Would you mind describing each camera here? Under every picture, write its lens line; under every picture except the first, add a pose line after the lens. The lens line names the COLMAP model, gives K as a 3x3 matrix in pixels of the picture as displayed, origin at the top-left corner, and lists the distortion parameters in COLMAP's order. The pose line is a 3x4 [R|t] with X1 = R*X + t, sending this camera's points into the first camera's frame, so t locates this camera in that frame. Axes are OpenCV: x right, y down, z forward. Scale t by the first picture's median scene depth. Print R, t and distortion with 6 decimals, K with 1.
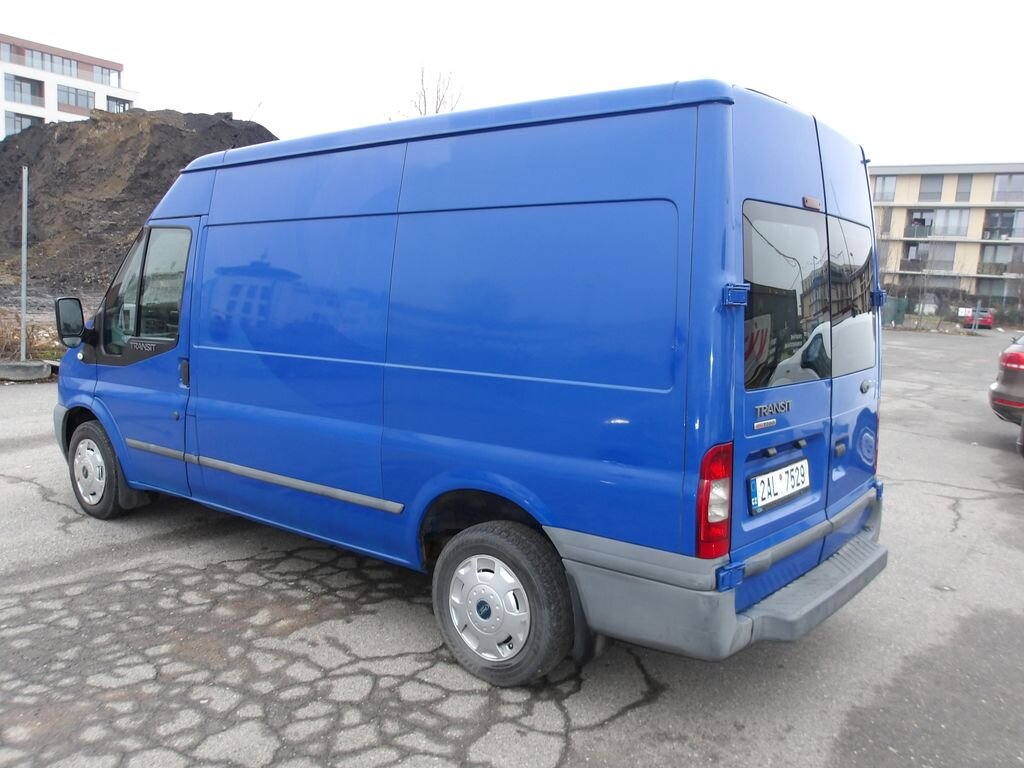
lens RADIAL K [[853.7, 0, 509.2], [0, 853.7, 374.9], [0, 0, 1]] dist [0.036448, -0.049156]
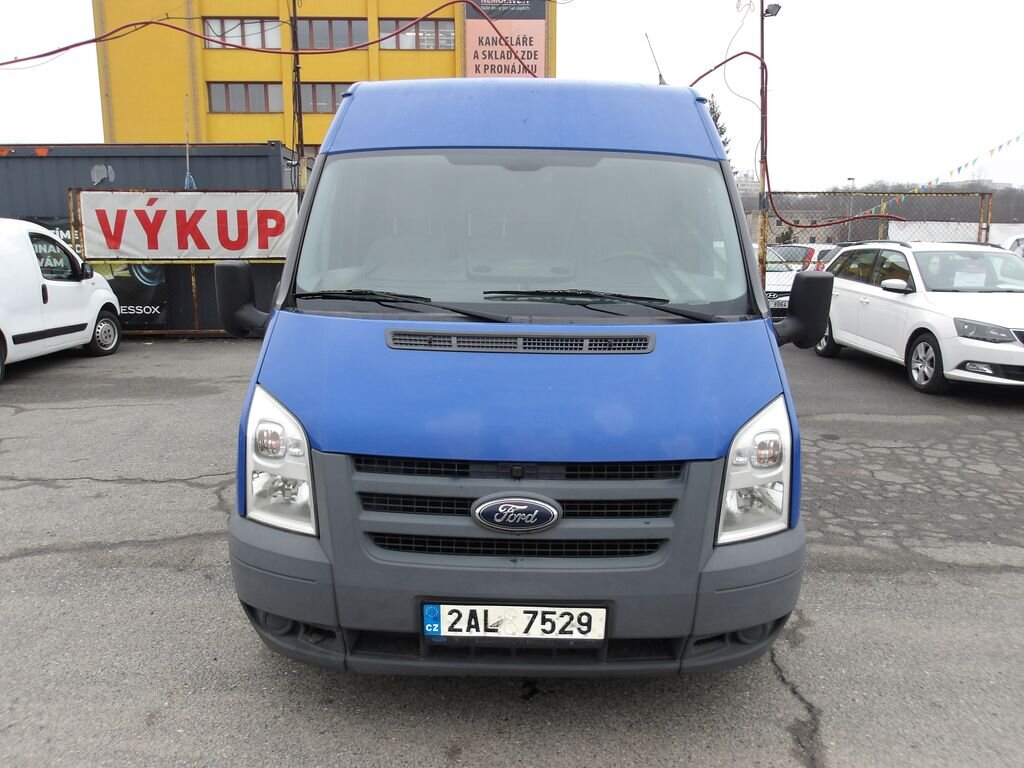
lens RADIAL K [[853.7, 0, 509.2], [0, 853.7, 374.9], [0, 0, 1]] dist [0.036448, -0.049156]
pose [[-0.617390, -0.174725, 0.767007, -0.829069], [0.054262, 0.963240, 0.263105, -0.185758], [-0.784783, 0.204057, -0.585214, 1.479243]]
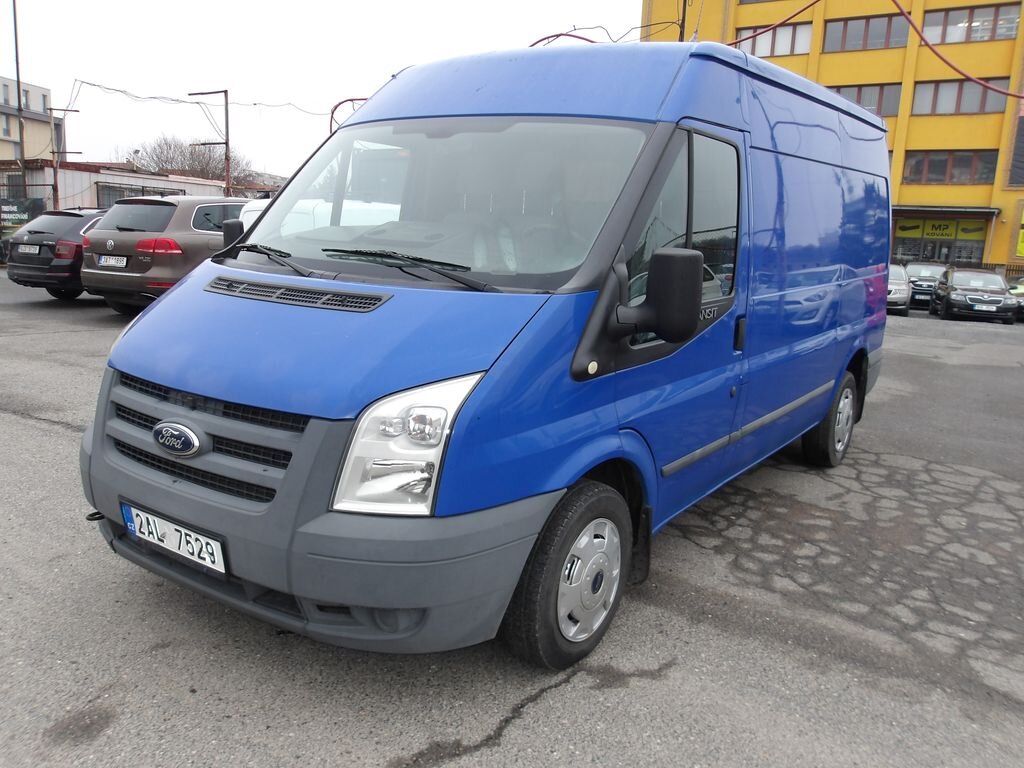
lens RADIAL K [[853.8, 0, 508.1], [0, 853.8, 381.1], [0, 0, 1]] dist [0.042417, -0.029190]
pose [[-0.067361, -0.220492, 0.973060, -0.978769], [0.057972, 0.972763, 0.224438, -0.129713], [-0.996043, 0.071529, -0.052744, 1.075175]]
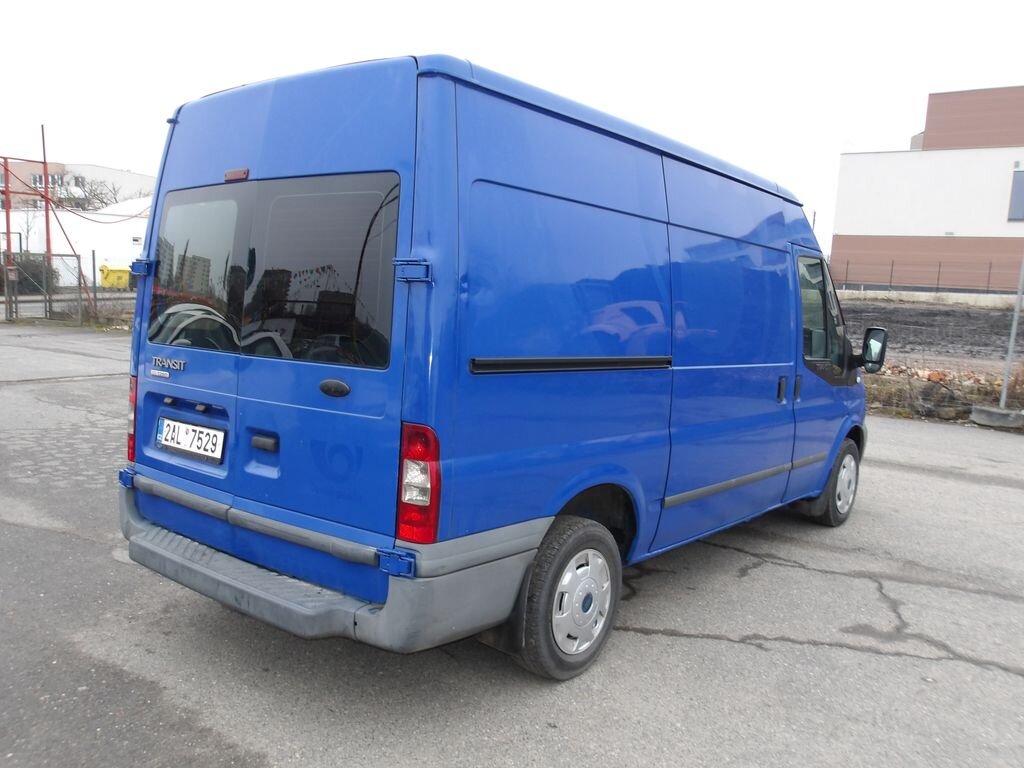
lens RADIAL K [[849.2, 0, 509.1], [0, 849.2, 382.0], [0, 0, 1]] dist [0.027954, -0.016415]
pose [[0.011894, 0.067586, -0.997643, 0.821377], [-0.157743, 0.985347, 0.064872, -0.046704], [0.987409, 0.156600, 0.022380, 0.799604]]
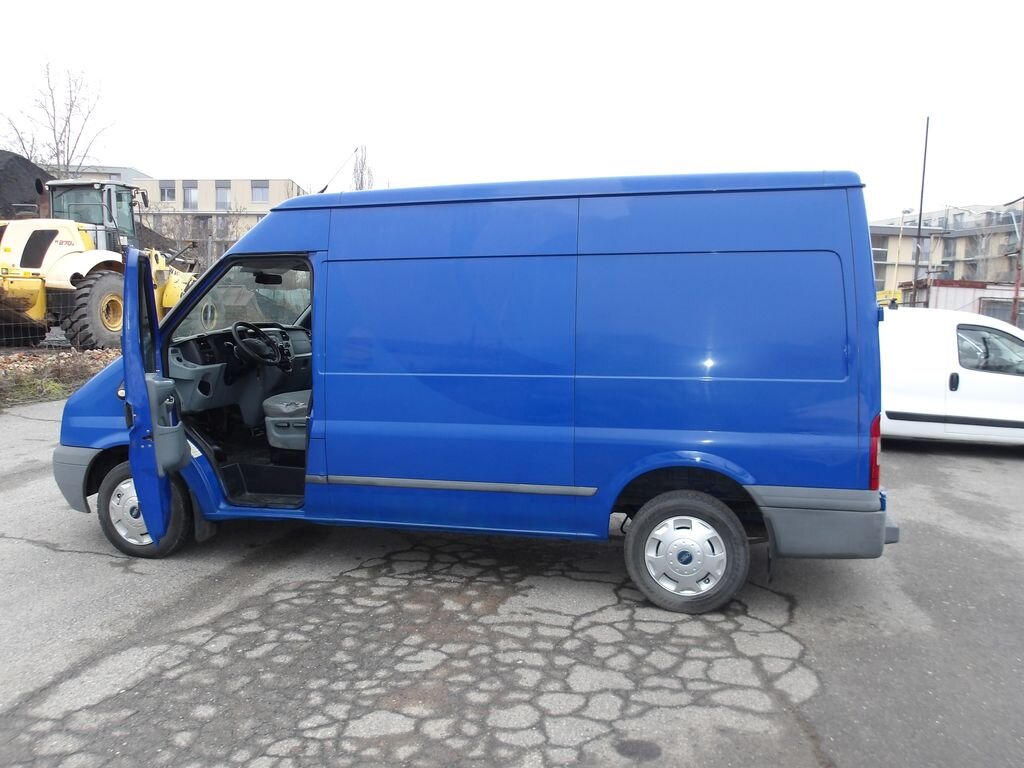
lens RADIAL K [[853.8, 0, 508.1], [0, 853.8, 381.1], [0, 0, 1]] dist [0.042417, -0.029190]
pose [[0.914199, -0.059847, 0.400821, -0.489667], [0.063857, 0.997953, 0.003359, -0.010905], [-0.400202, 0.022524, 0.916150, -0.063765]]
